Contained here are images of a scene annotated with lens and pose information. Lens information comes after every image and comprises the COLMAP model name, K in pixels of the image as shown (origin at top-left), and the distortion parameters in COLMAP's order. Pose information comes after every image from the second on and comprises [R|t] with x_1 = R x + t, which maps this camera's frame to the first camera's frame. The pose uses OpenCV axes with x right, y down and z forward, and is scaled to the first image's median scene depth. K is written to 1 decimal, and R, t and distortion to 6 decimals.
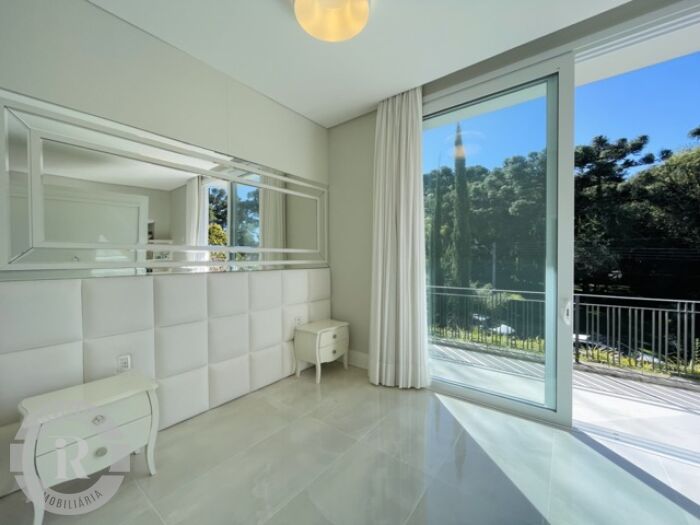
lens RADIAL K [[282.8, 0, 351.6], [0, 282.8, 260.2], [0, 0, 1]] dist [-0.001548, -0.000226]
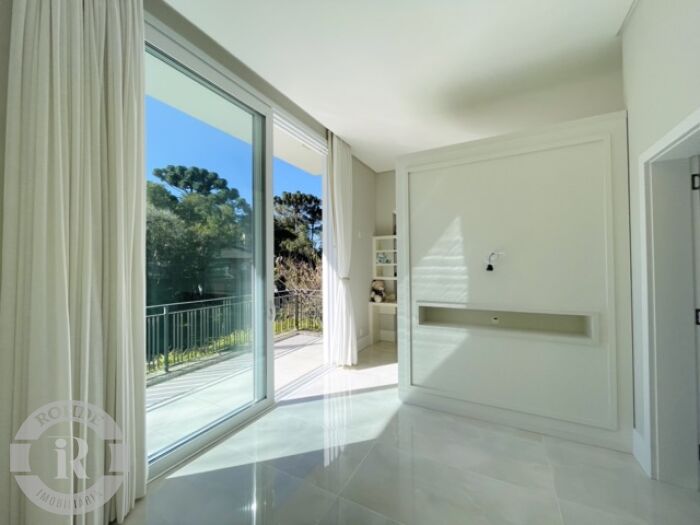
lens RADIAL K [[282.8, 0, 352.0], [0, 282.8, 262.6], [0, 0, 1]] dist [-0.001548, -0.000226]
pose [[-0.155456, 0.016639, 0.987703, -0.403154], [0.013421, 0.999801, -0.014730, -0.009252], [-0.987752, 0.010966, -0.155649, 0.635397]]
